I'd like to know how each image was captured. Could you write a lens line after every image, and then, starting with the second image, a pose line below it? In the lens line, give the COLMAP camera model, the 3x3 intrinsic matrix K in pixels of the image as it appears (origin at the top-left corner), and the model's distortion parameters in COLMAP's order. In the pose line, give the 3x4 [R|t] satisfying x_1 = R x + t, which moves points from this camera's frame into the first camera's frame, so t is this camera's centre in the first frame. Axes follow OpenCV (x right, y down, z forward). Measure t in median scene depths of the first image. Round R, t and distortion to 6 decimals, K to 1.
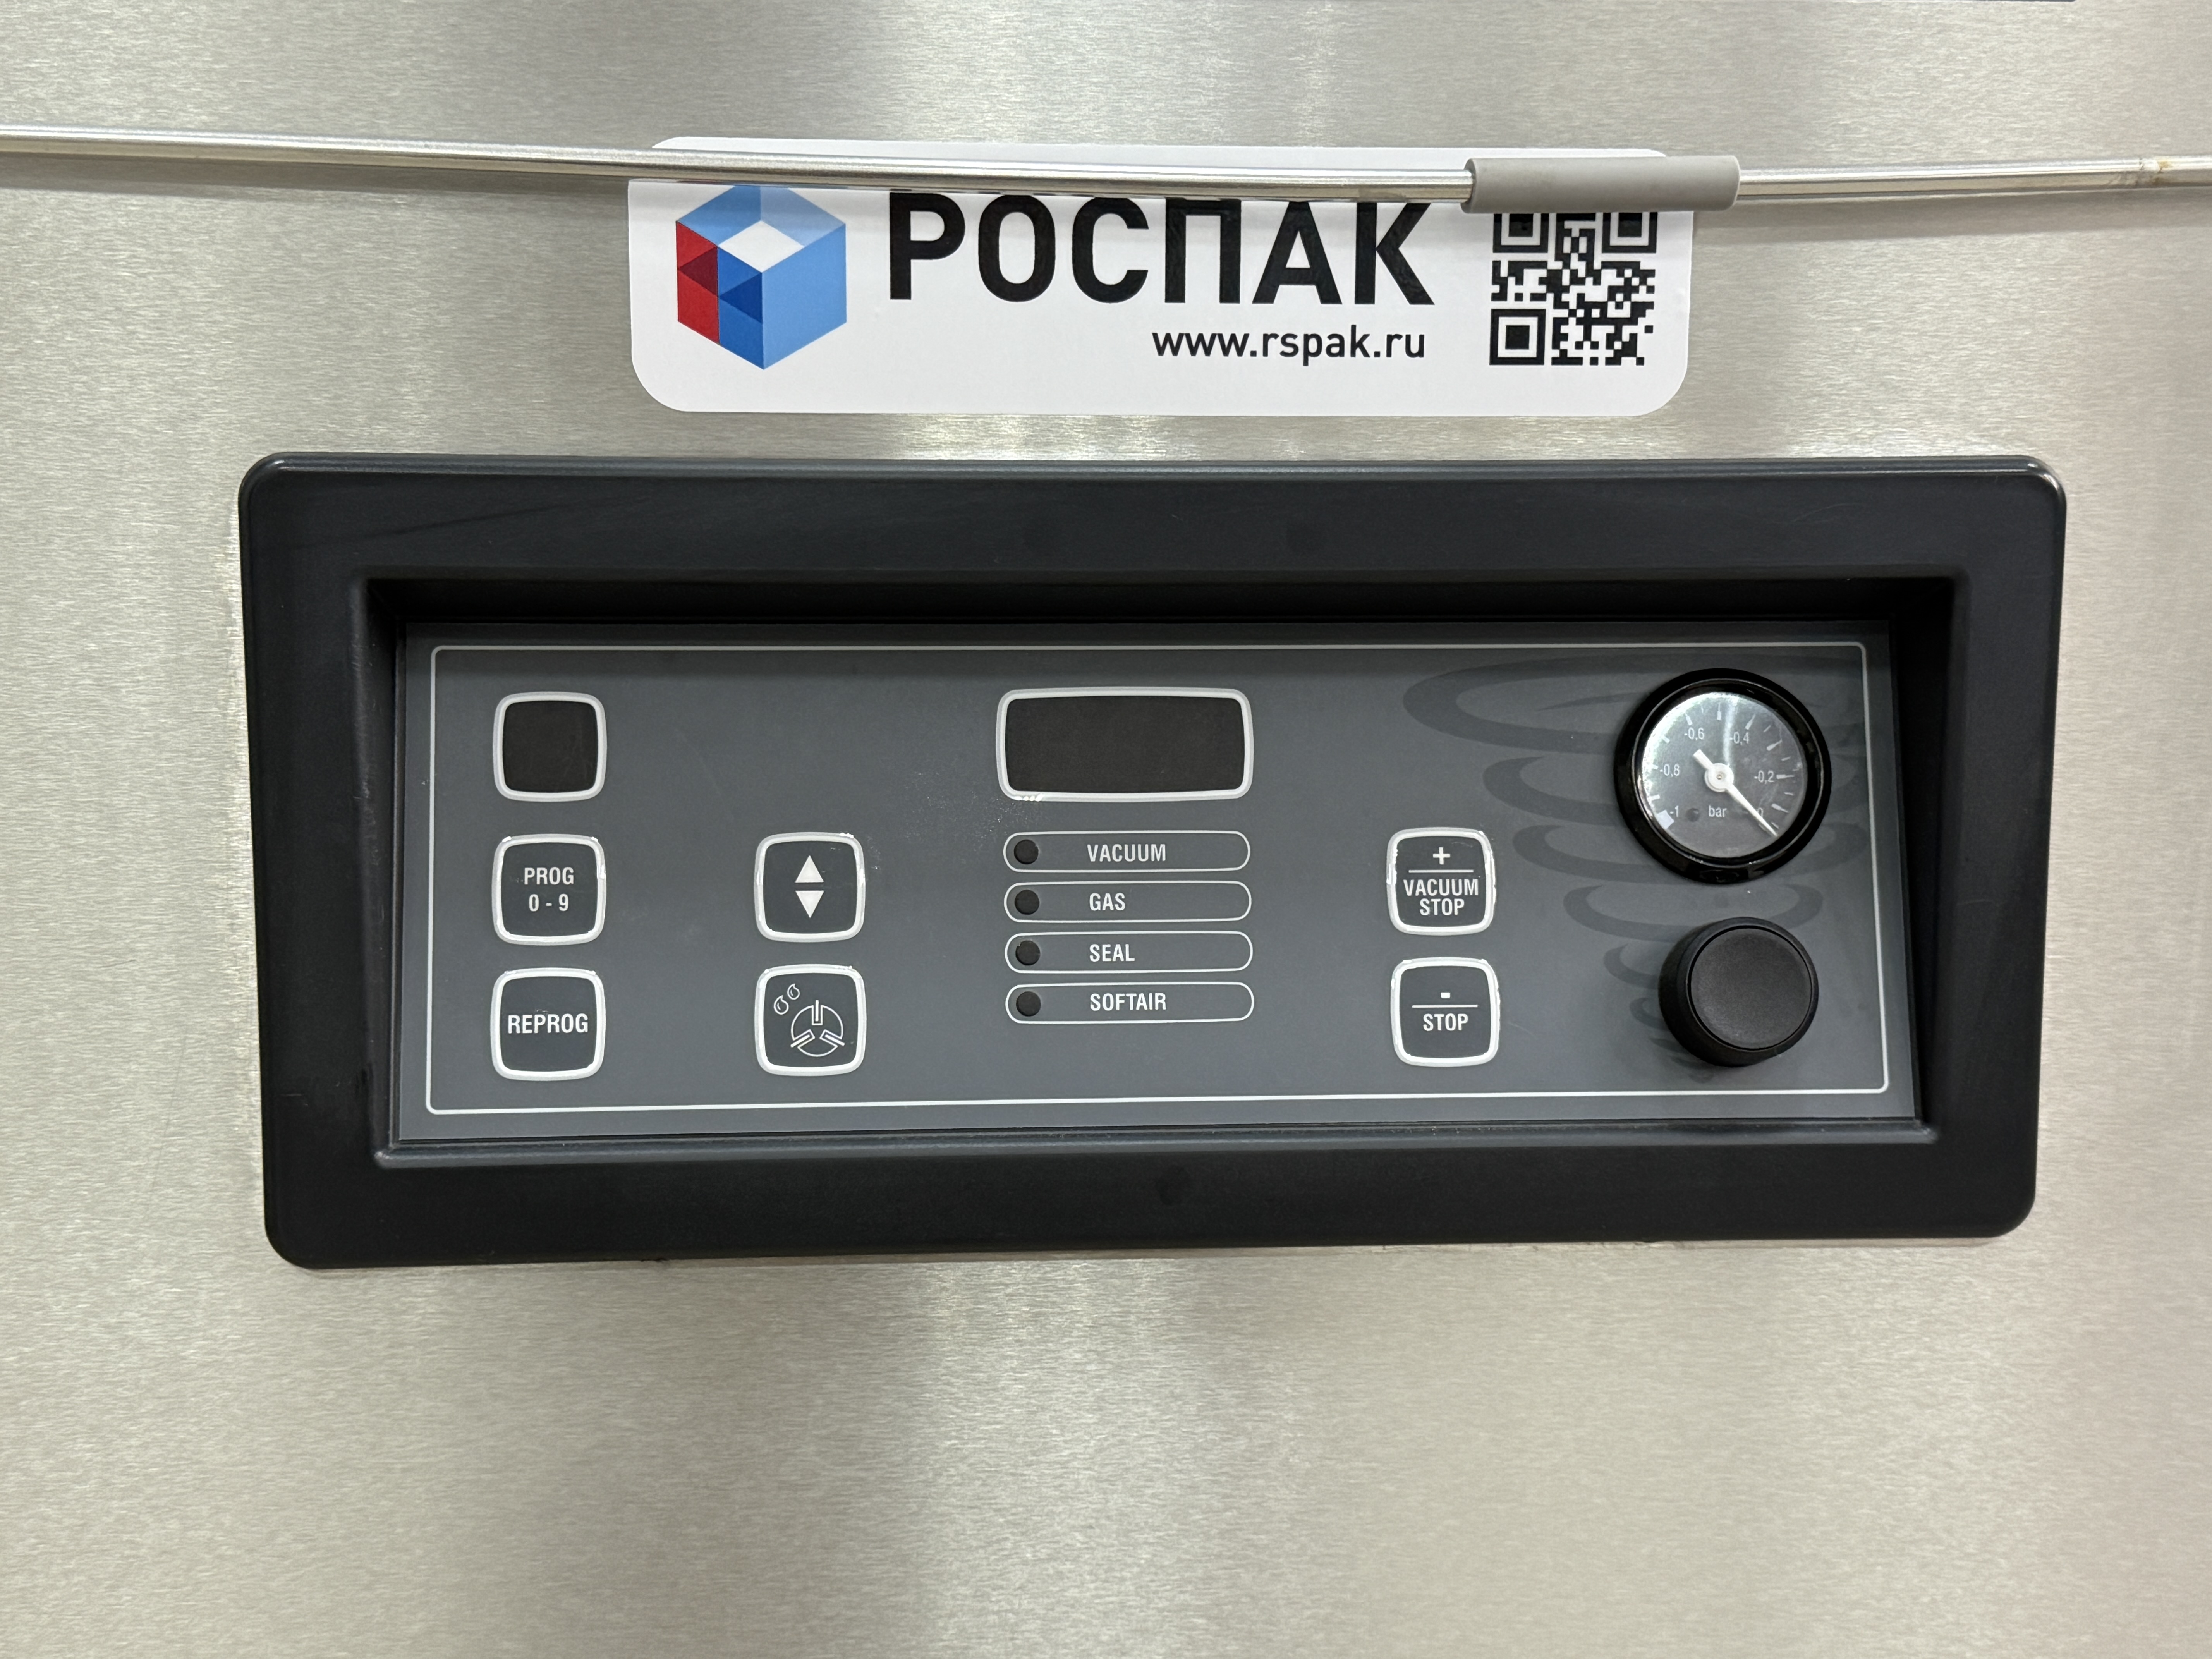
lens RADIAL K [[2860.9, 0, 1106.0], [0, 2860.9, 829.5], [0, 0, 1]] dist [0.151680, 0.006842]
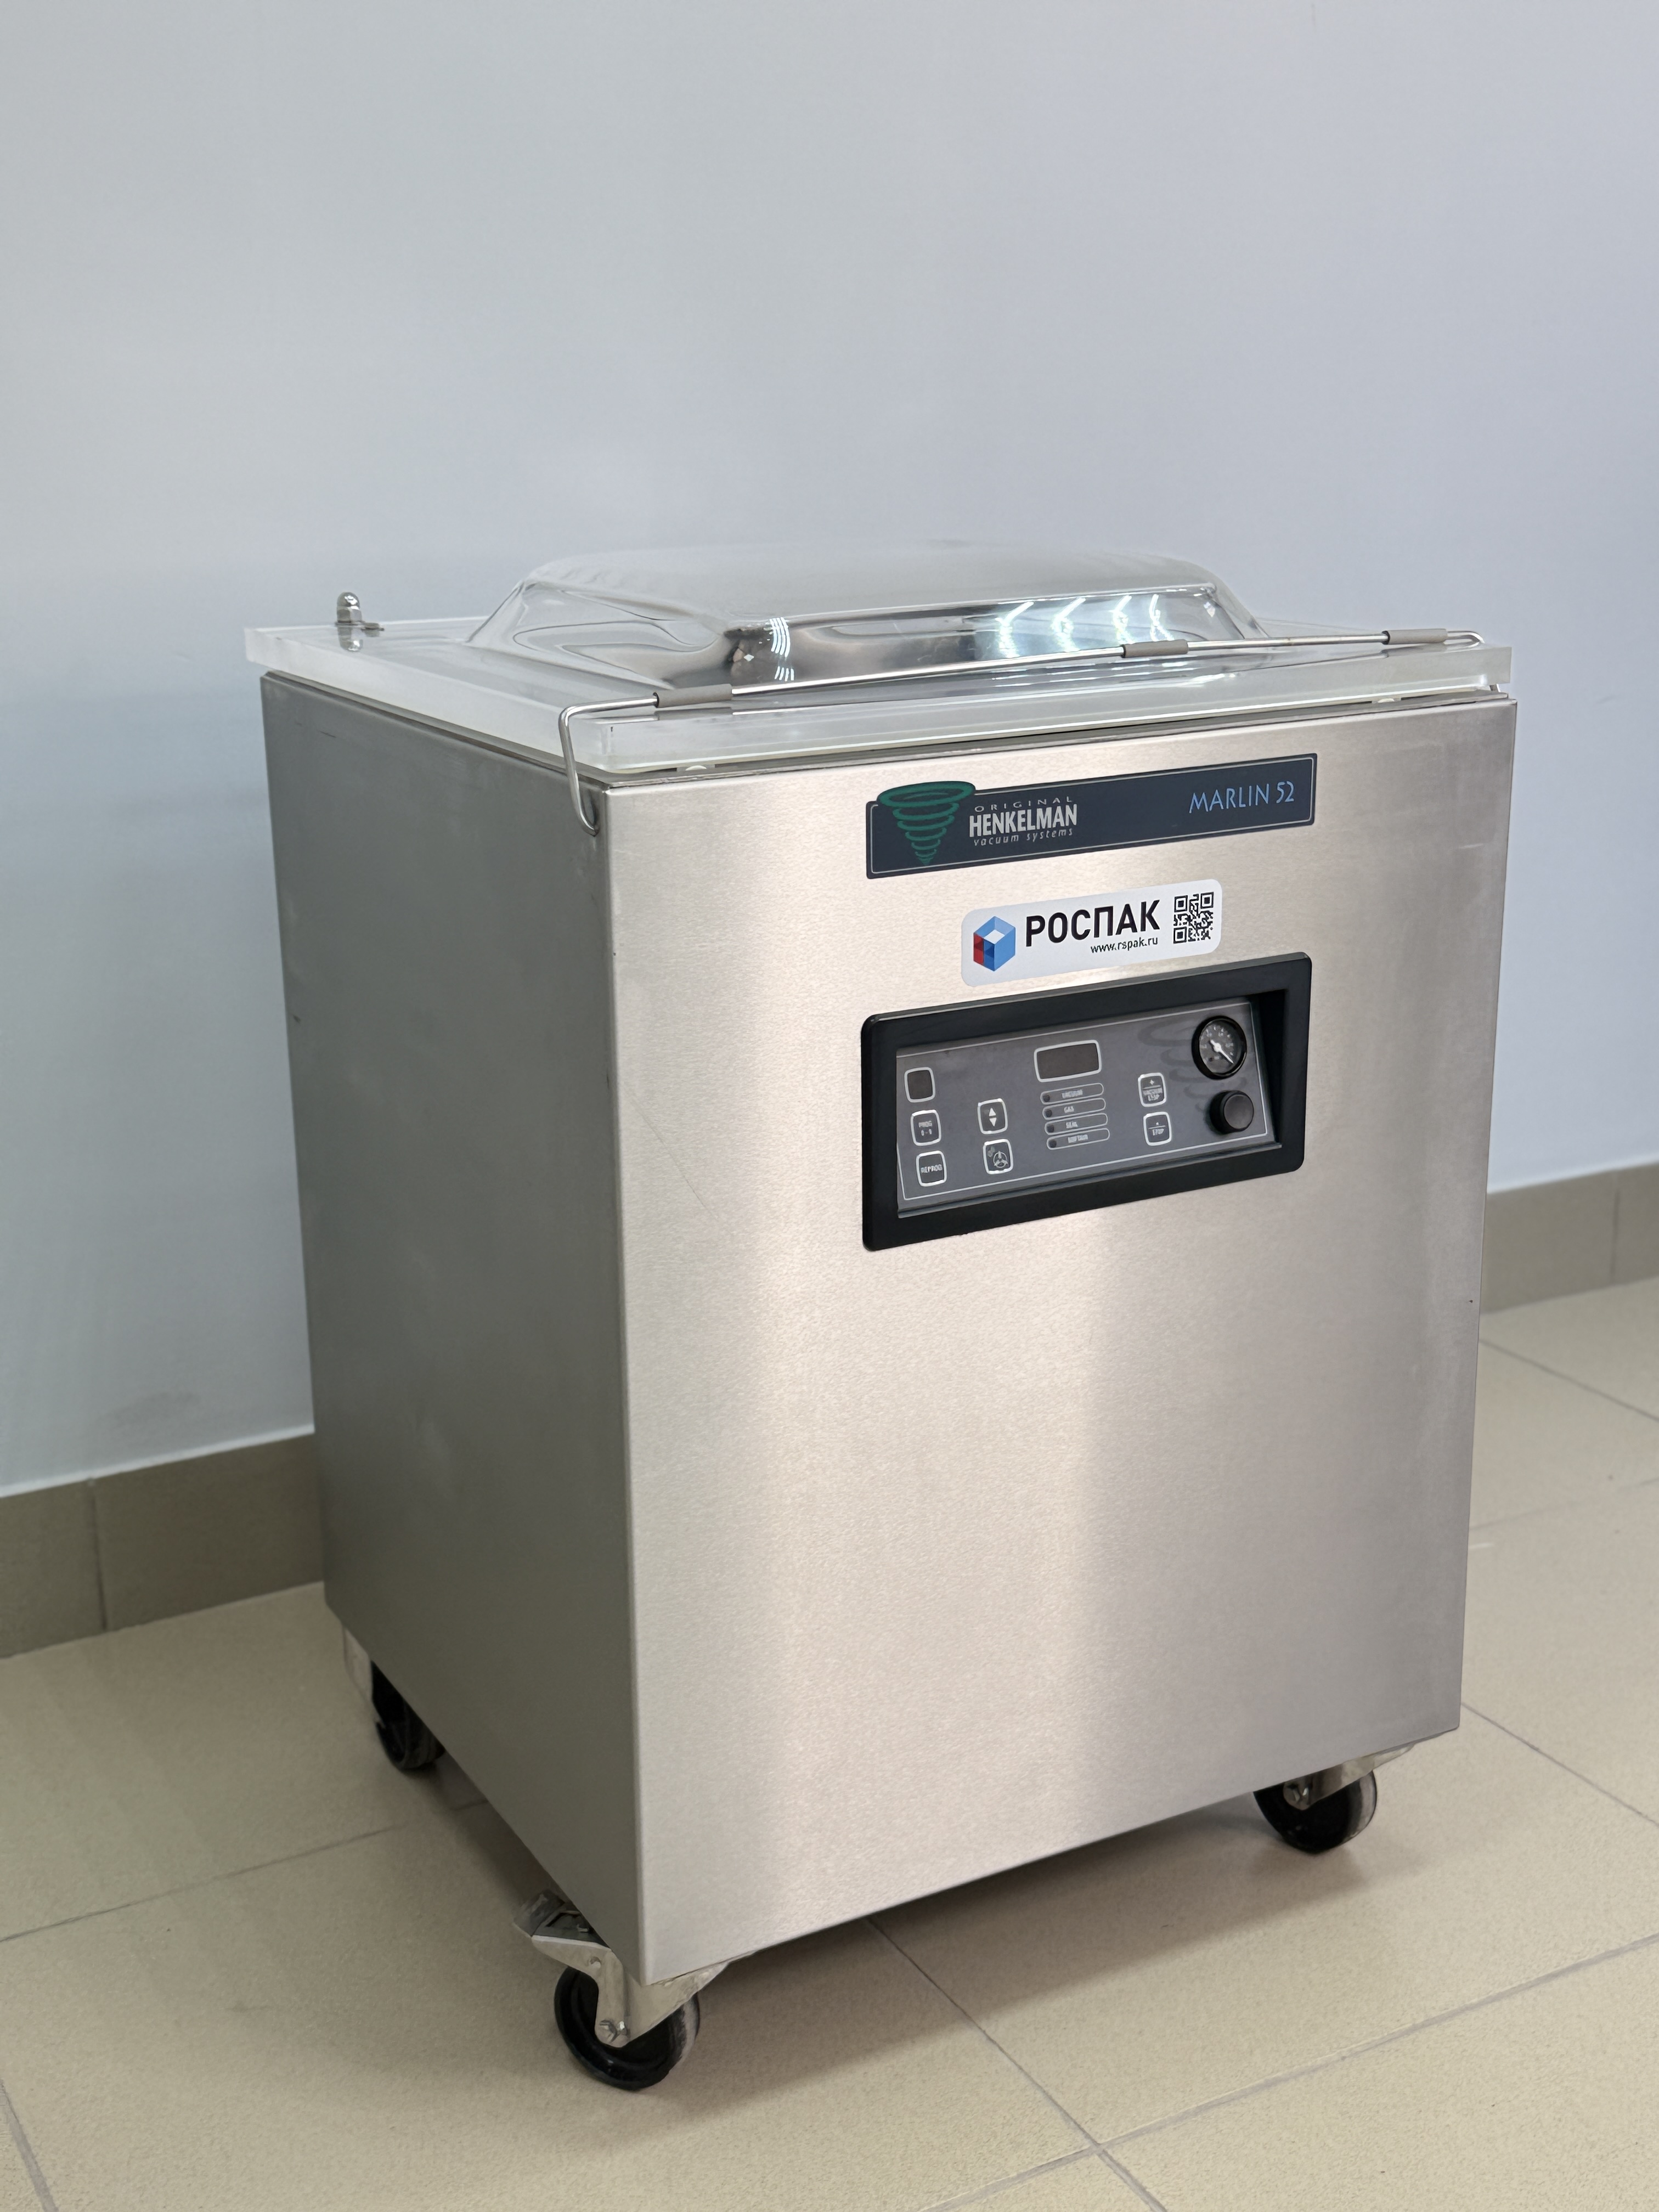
lens RADIAL K [[2710.8, 0, 829.5], [0, 2710.8, 1106.0], [0, 0, 1]] dist [0.135787, 0.019326]
pose [[0.912129, -0.124841, 0.390431, -1.502539], [0.066584, 0.984968, 0.159390, -0.505874], [-0.404460, -0.119388, 0.906730, -1.761512]]
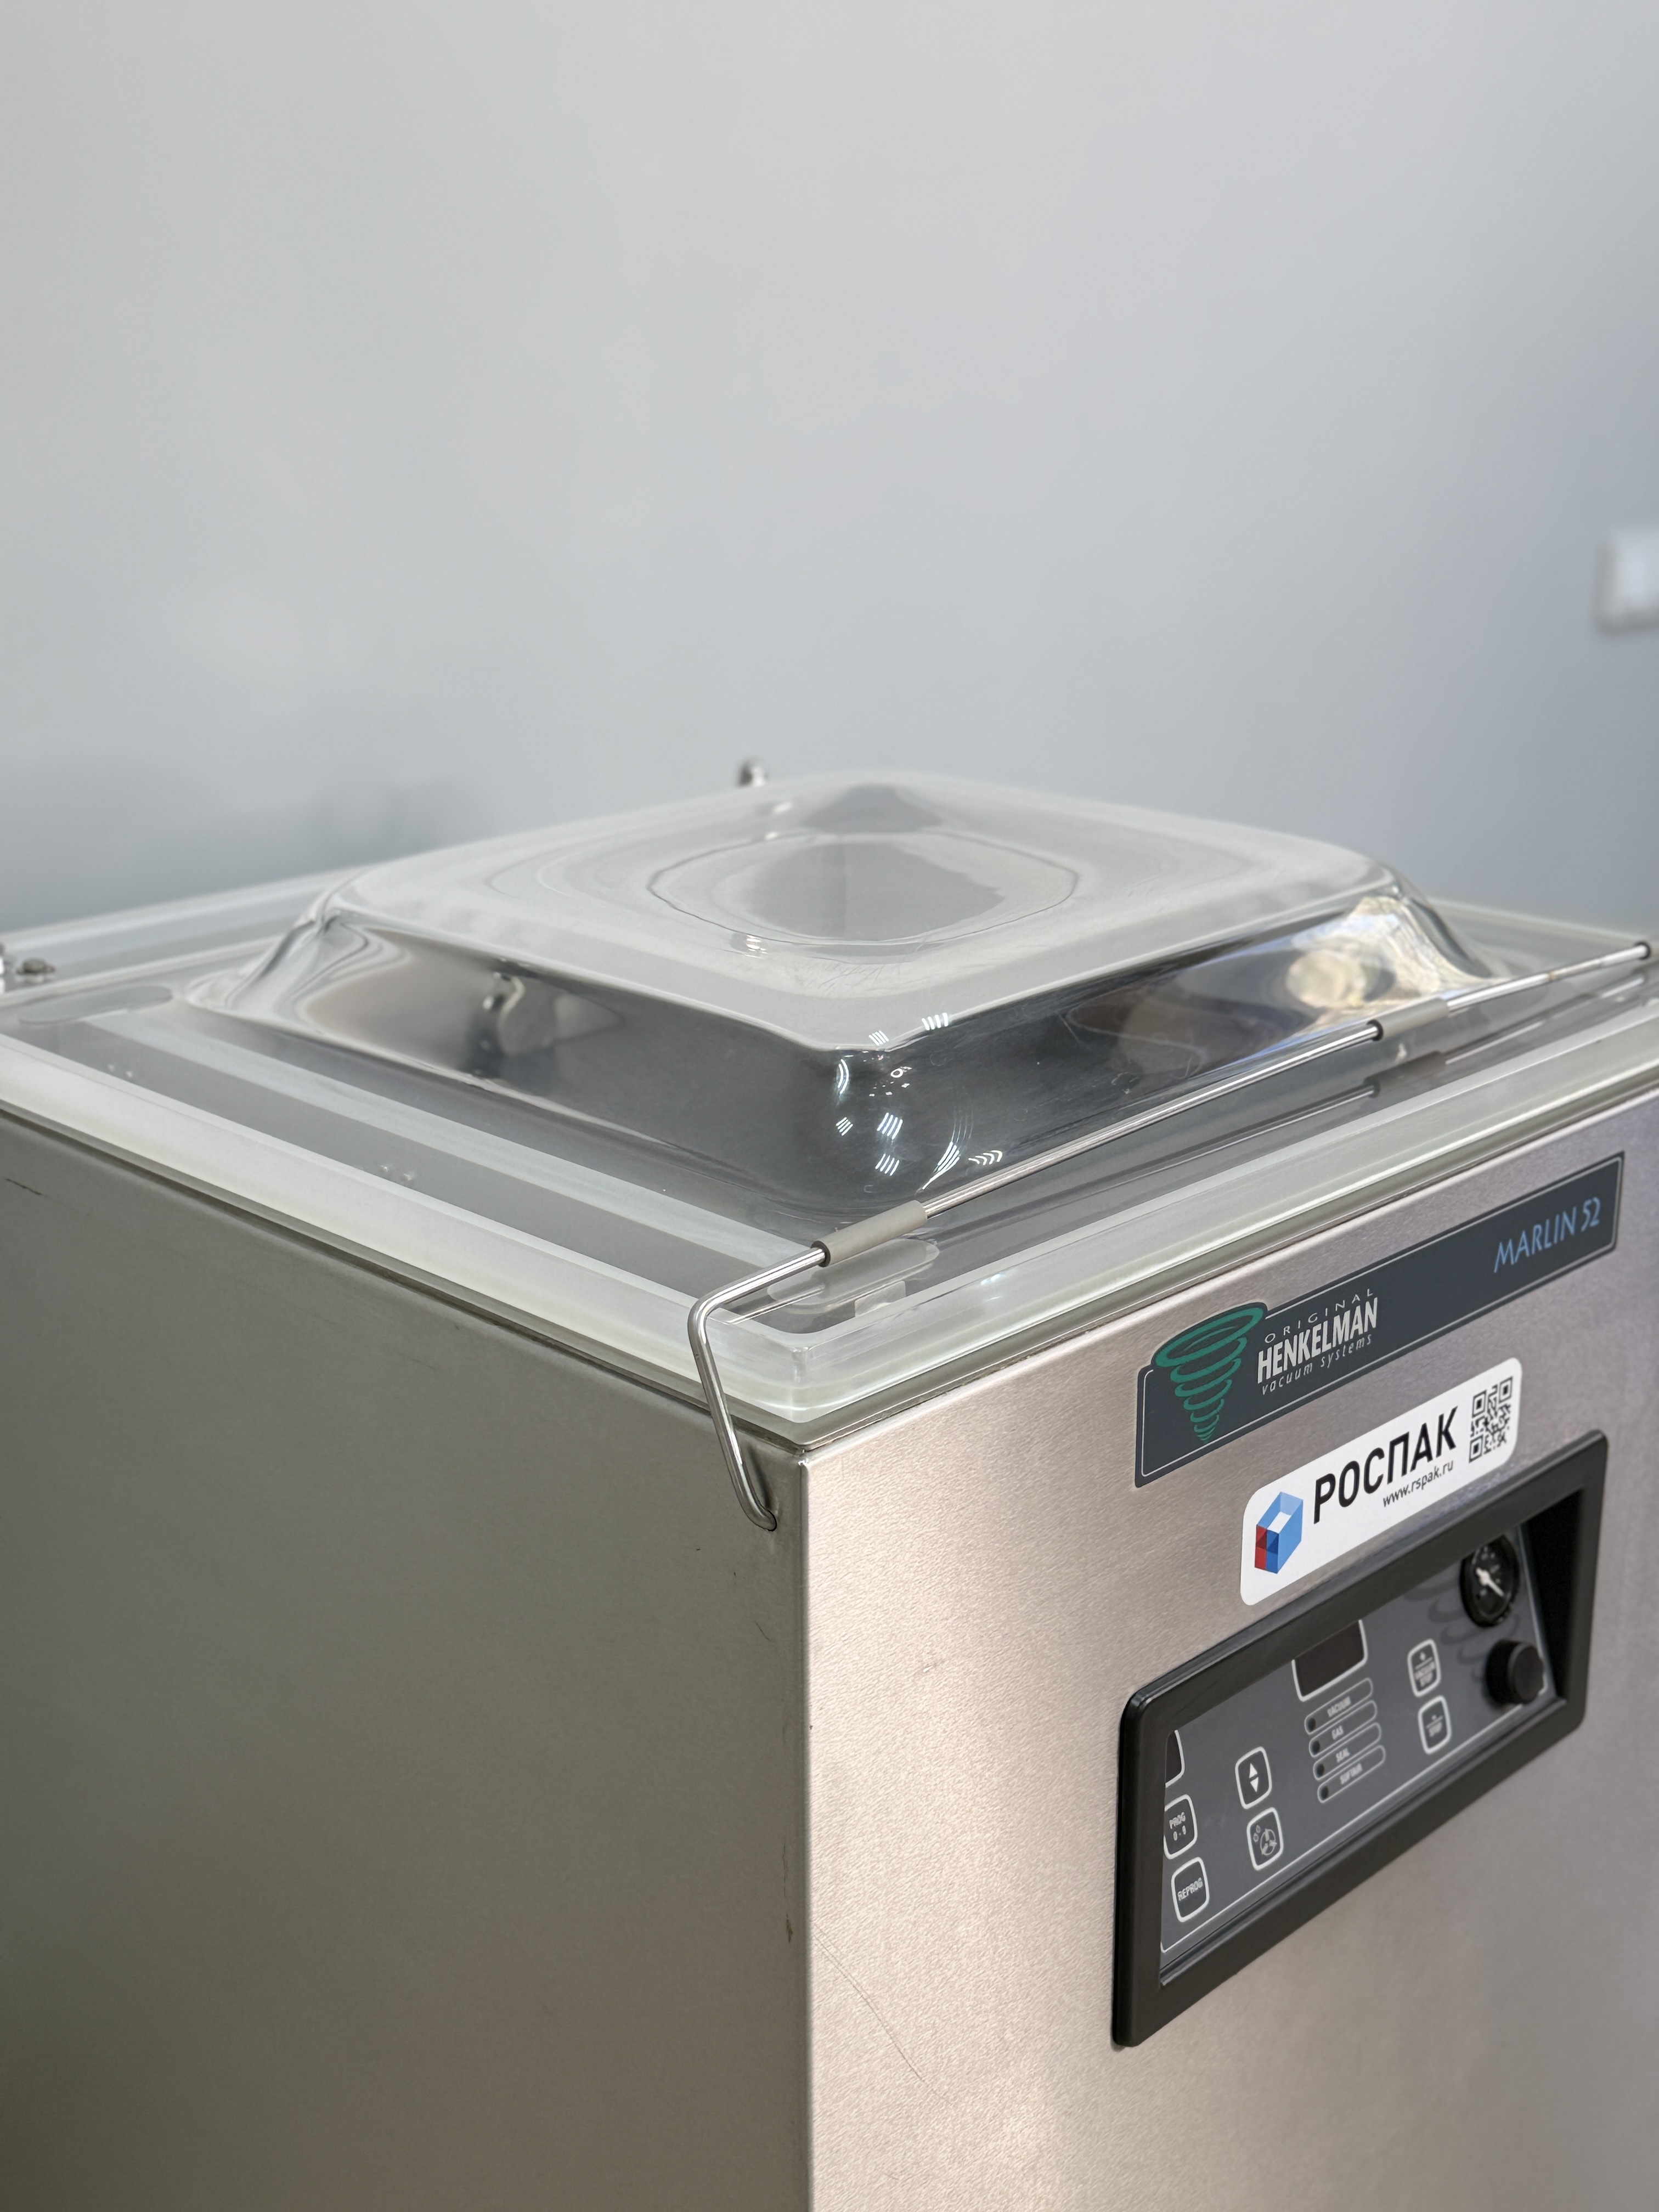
lens RADIAL K [[2710.8, 0, 829.5], [0, 2710.8, 1106.0], [0, 0, 1]] dist [0.135787, 0.019326]
pose [[0.759555, -0.207079, 0.616600, -1.486022], [0.090510, 0.972394, 0.215075, -0.924494], [-0.644115, -0.107553, 0.757329, -0.265935]]
